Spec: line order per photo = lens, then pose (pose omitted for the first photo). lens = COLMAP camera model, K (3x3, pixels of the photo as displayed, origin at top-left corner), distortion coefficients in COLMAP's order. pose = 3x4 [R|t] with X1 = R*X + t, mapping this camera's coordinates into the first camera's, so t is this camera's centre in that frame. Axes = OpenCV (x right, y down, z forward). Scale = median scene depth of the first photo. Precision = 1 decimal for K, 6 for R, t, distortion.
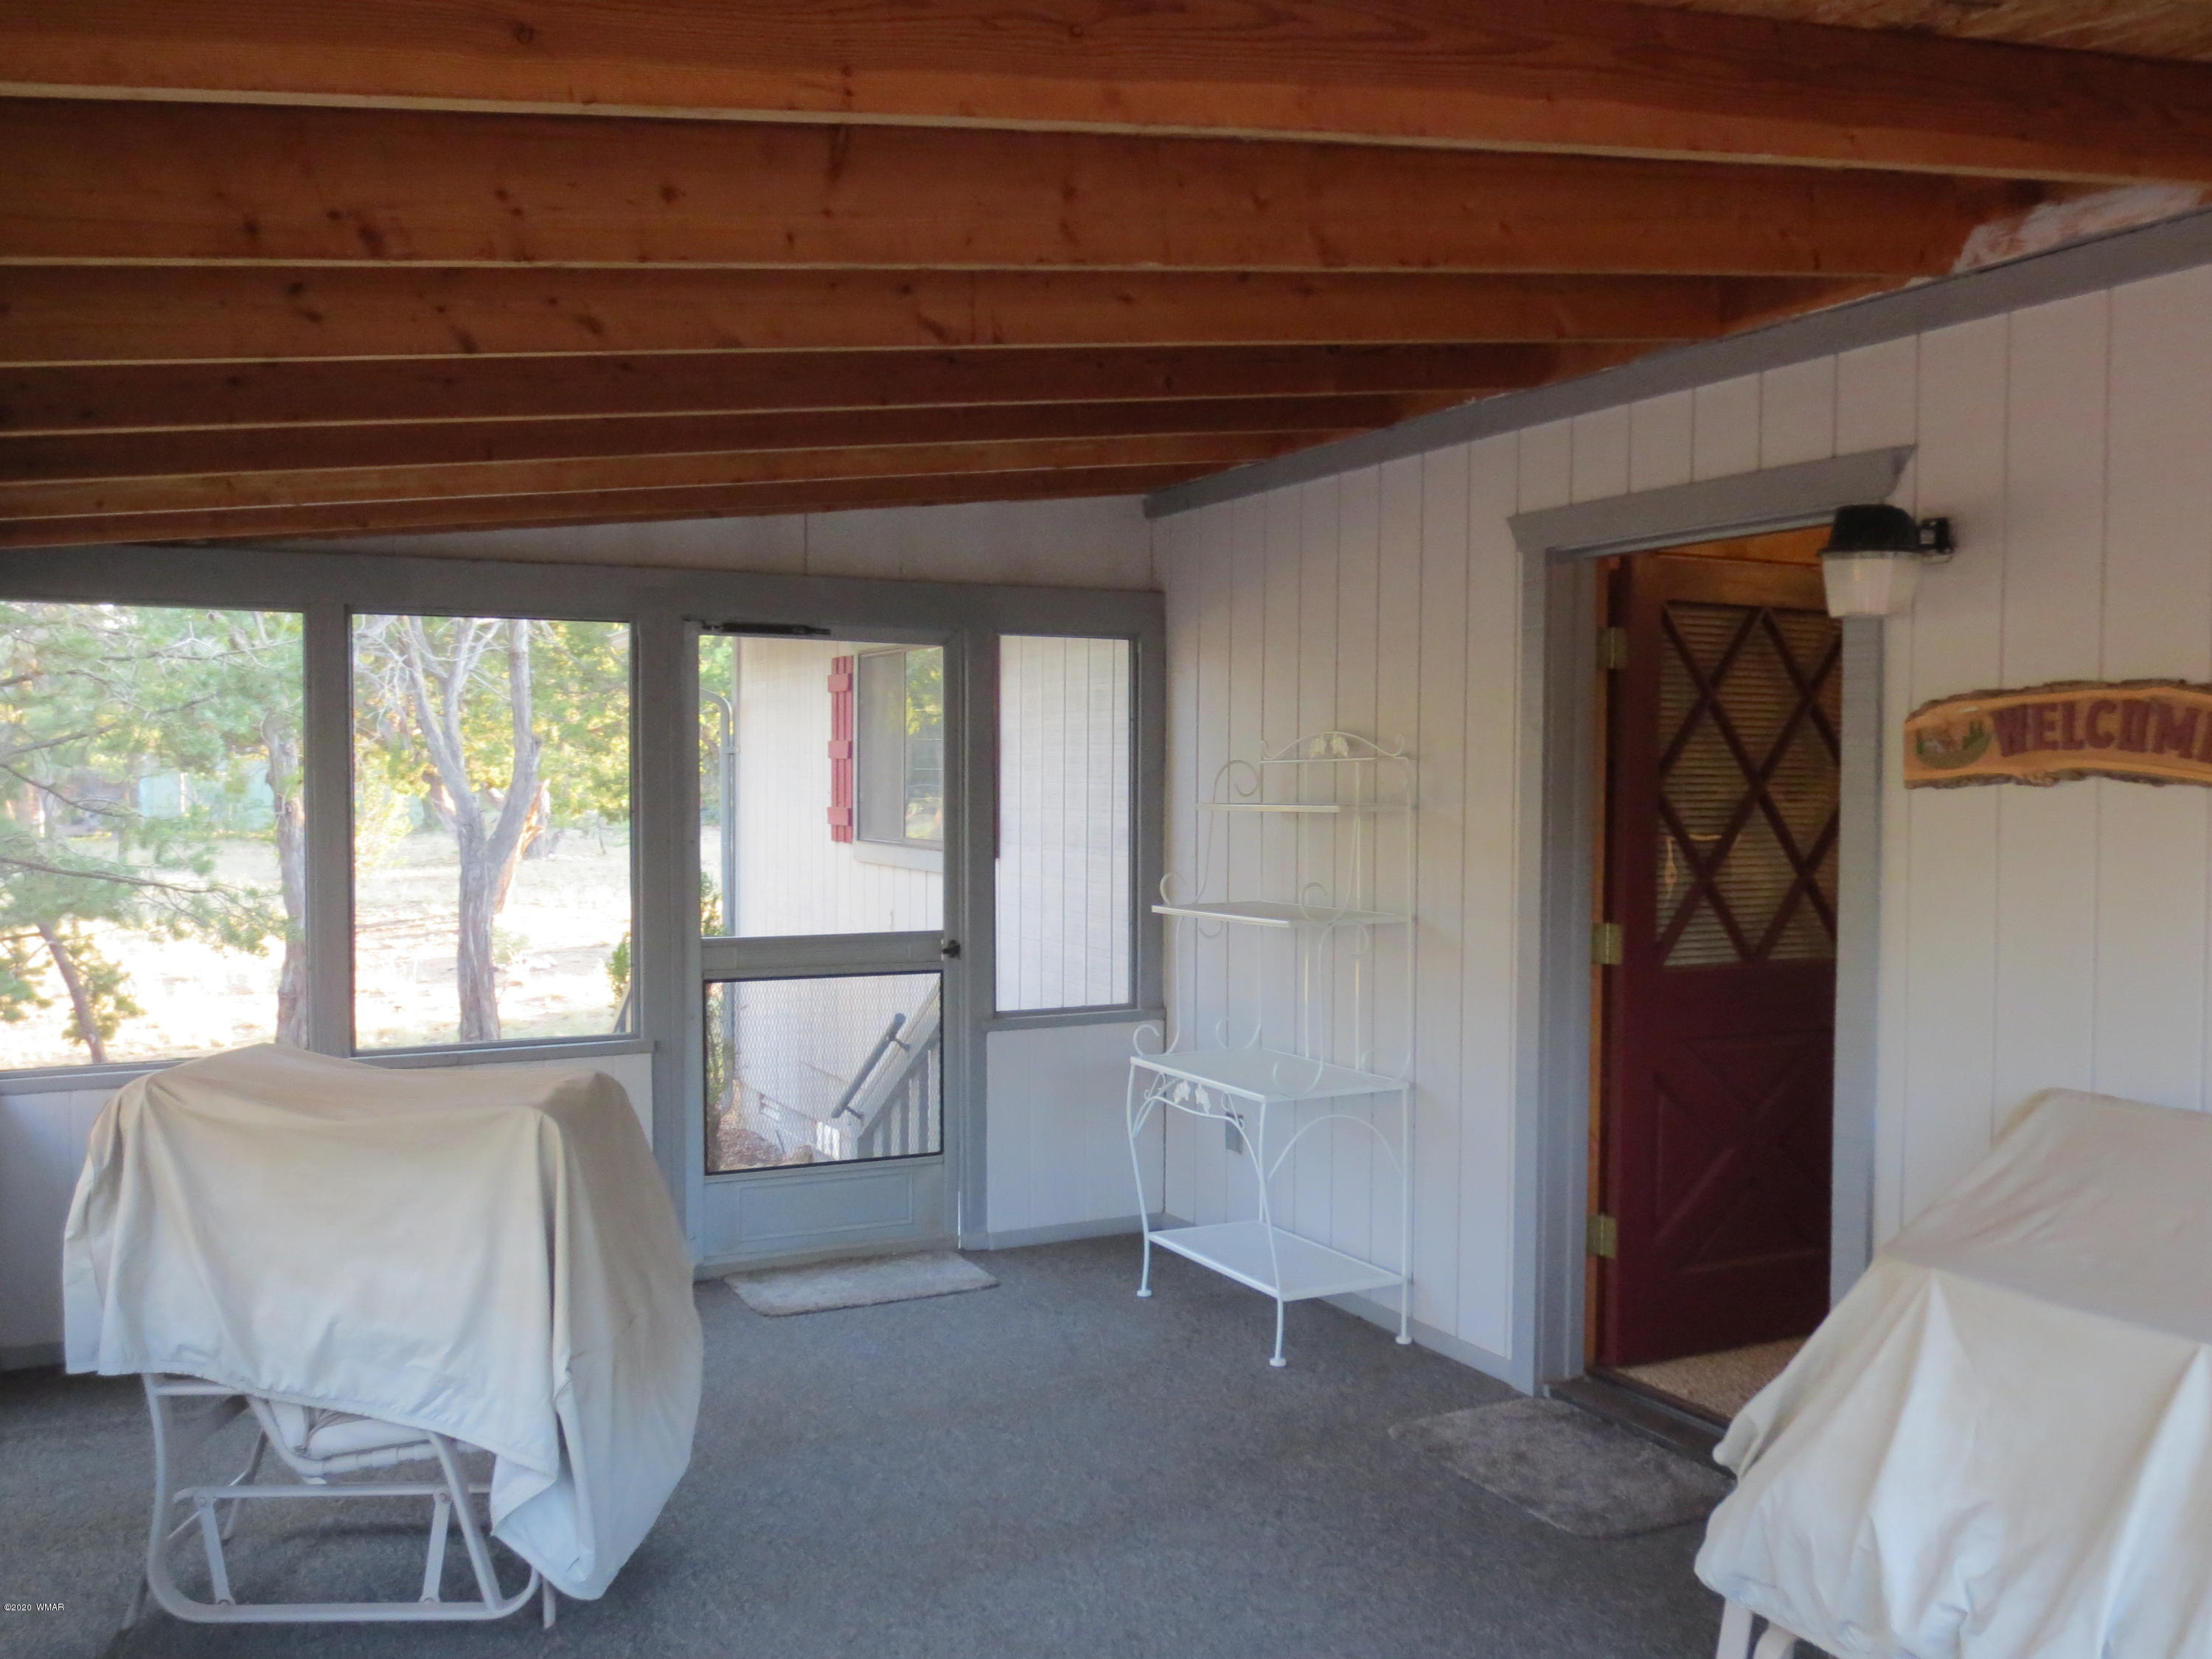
lens RADIAL K [[1930.4, 0, 1106.0], [0, 1930.4, 829.5], [0, 0, 1]] dist [0.000329, 0.000122]
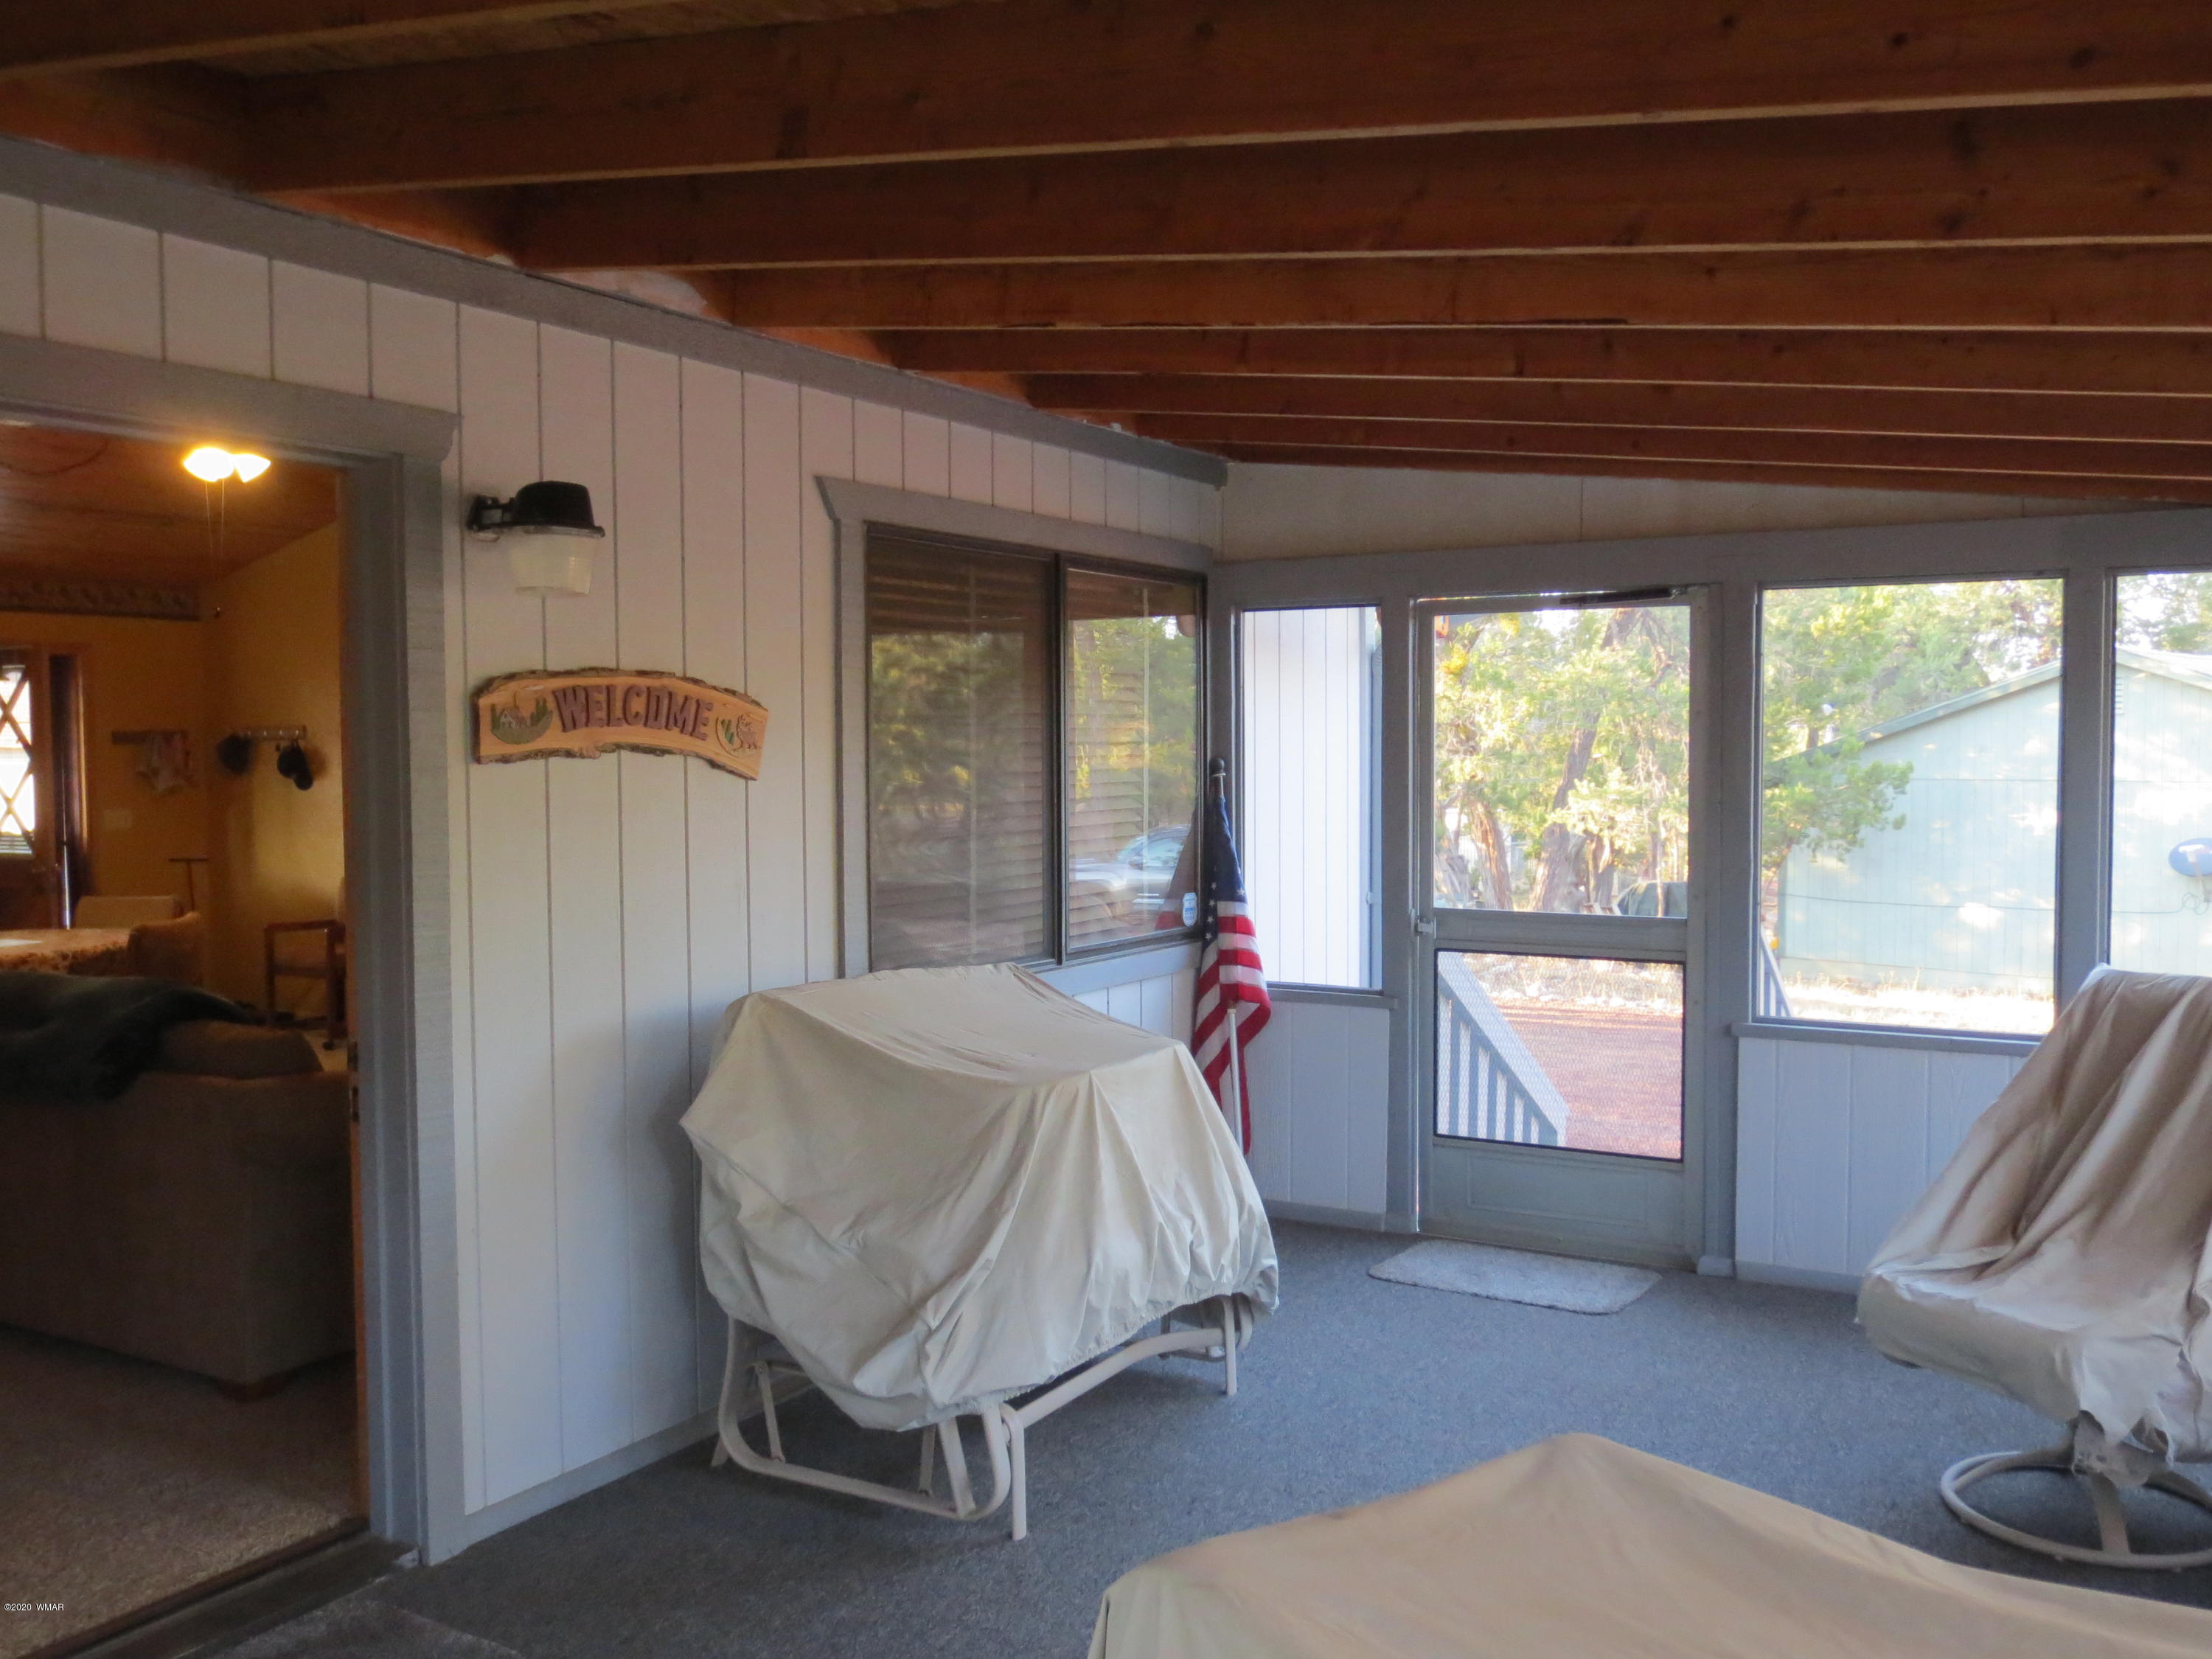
lens RADIAL K [[1930.4, 0, 1106.0], [0, 1930.4, 829.5], [0, 0, 1]] dist [0.000329, 0.000122]
pose [[-0.541947, -0.042012, 0.839362, -0.650312], [0.028191, 0.997279, 0.068118, -0.050276], [-0.839940, 0.060579, -0.539288, 1.380414]]
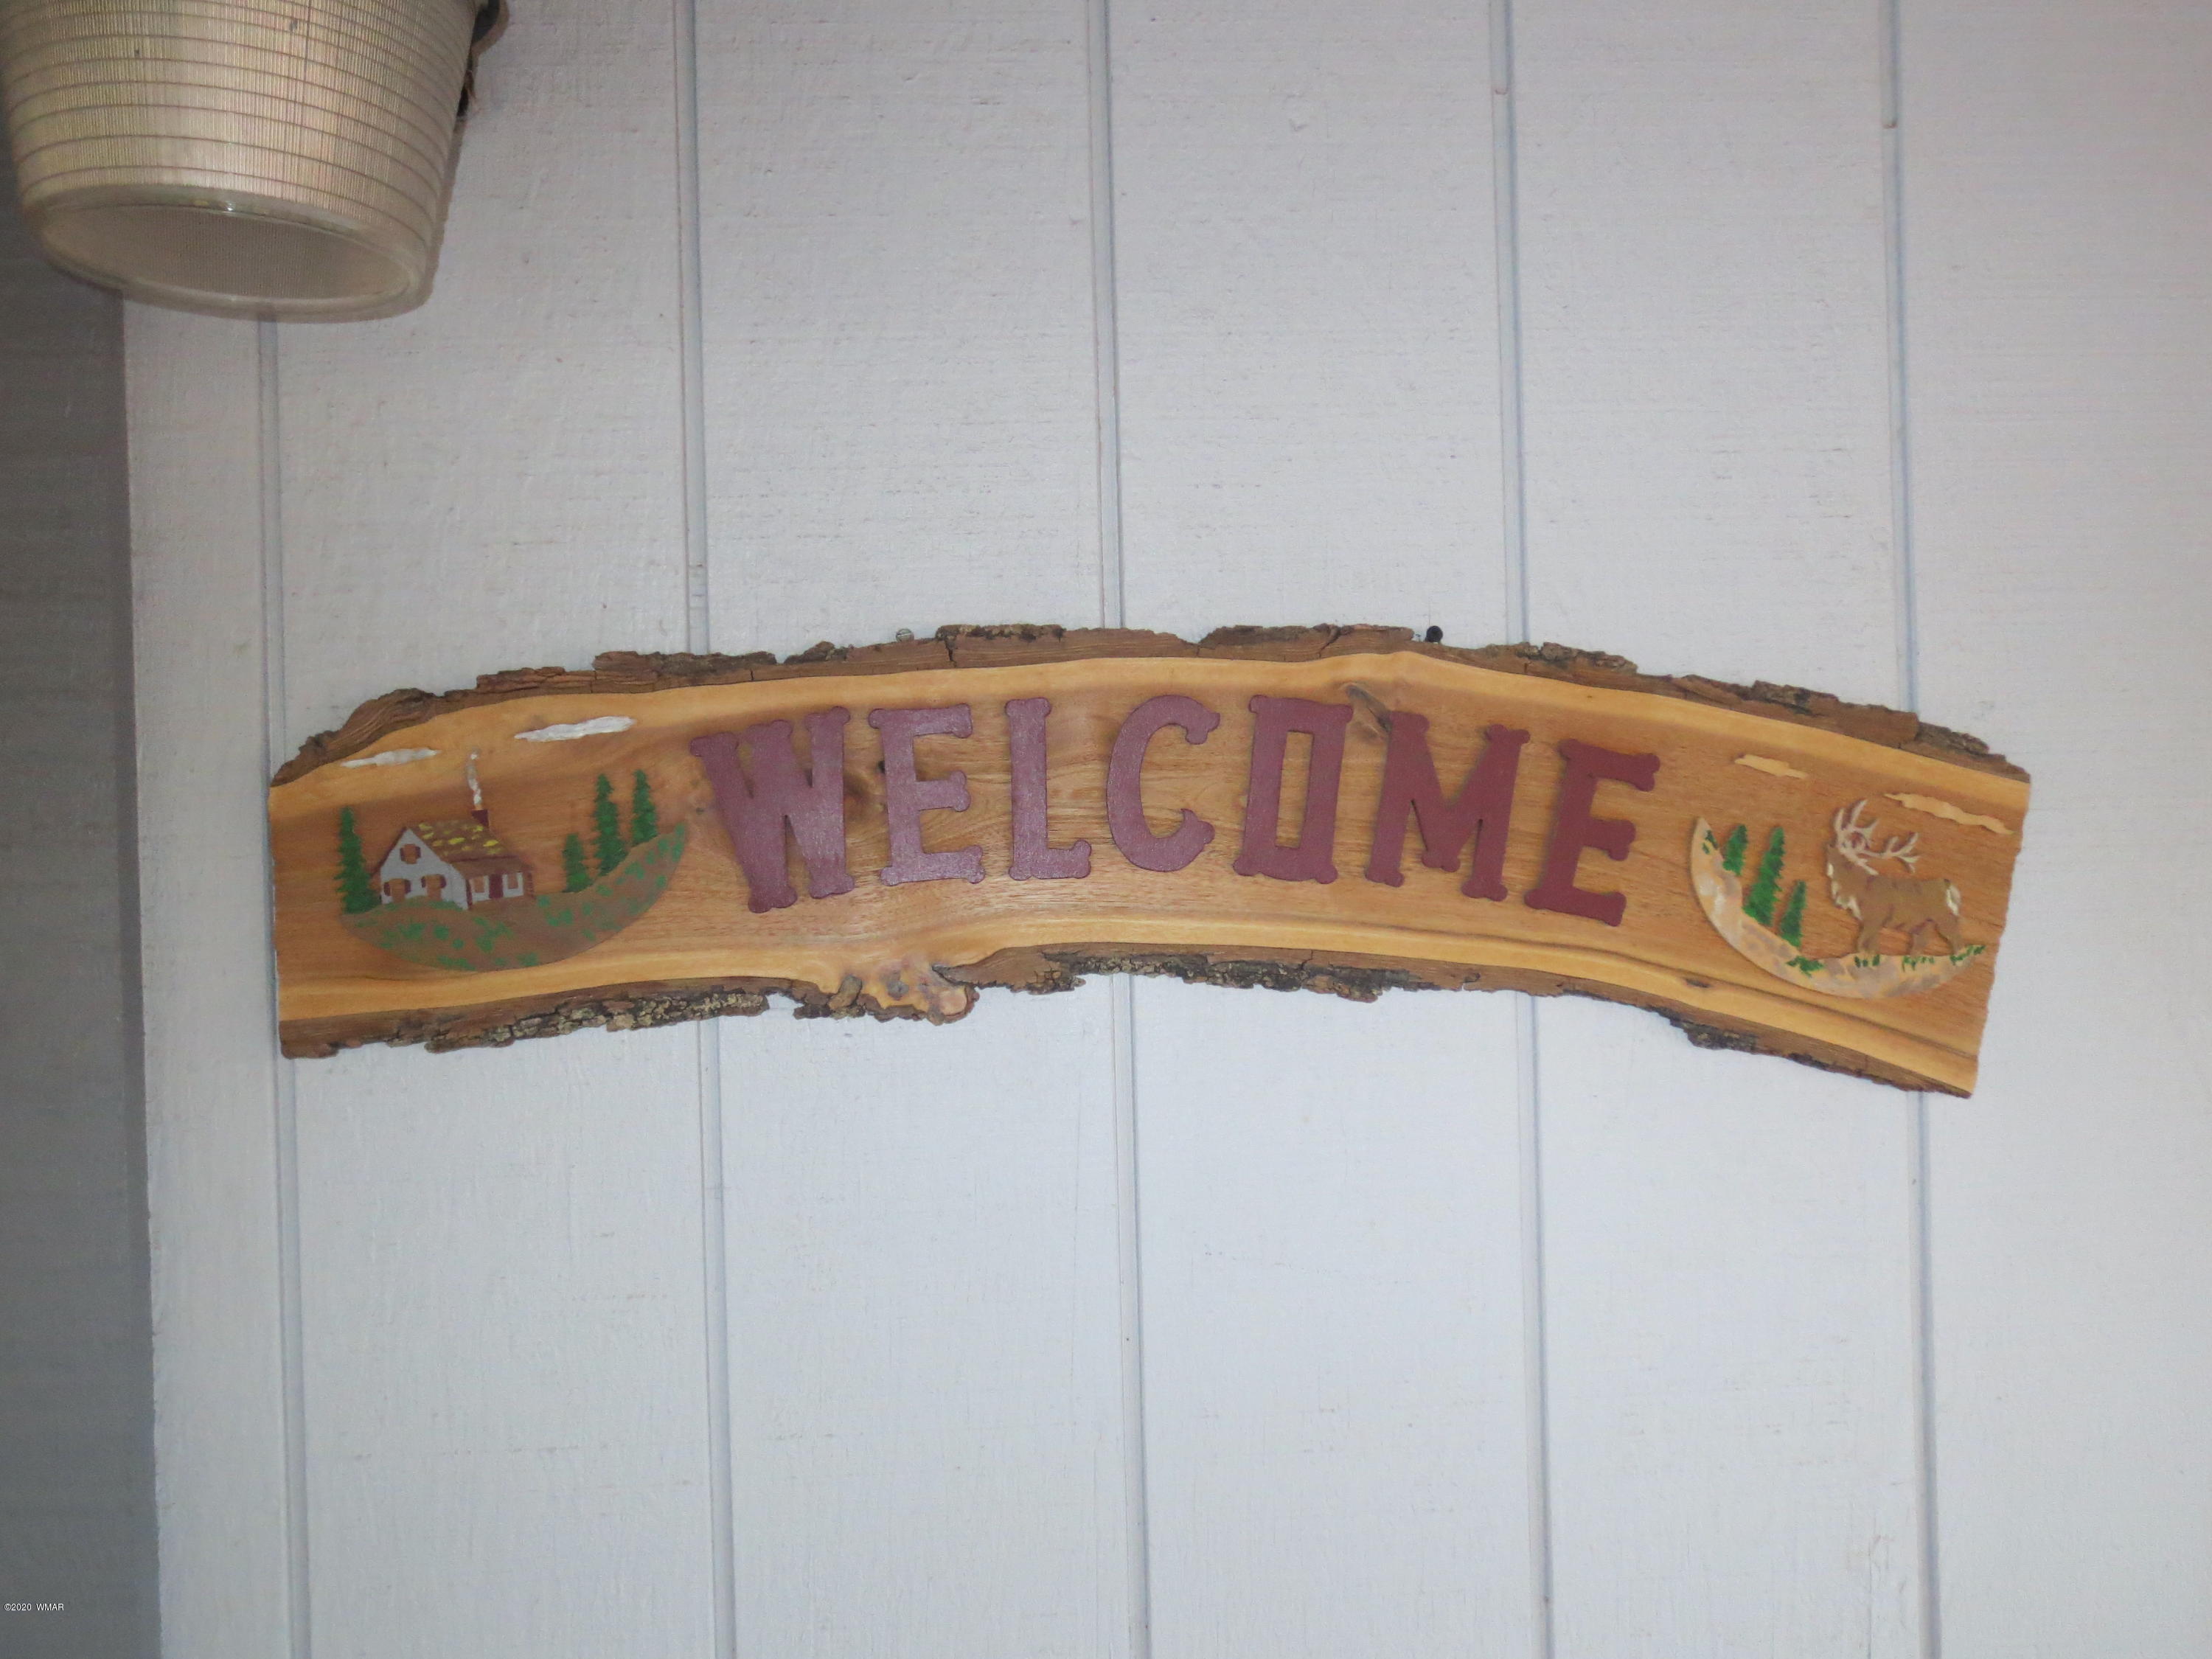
lens RADIAL K [[1930.4, 0, 1106.0], [0, 1930.4, 829.5], [0, 0, 1]] dist [0.000329, 0.000122]
pose [[0.408433, -0.015491, 0.912657, 0.255249], [0.056513, 0.998367, -0.008345, -0.045181], [-0.911037, 0.054985, 0.408642, 0.877430]]
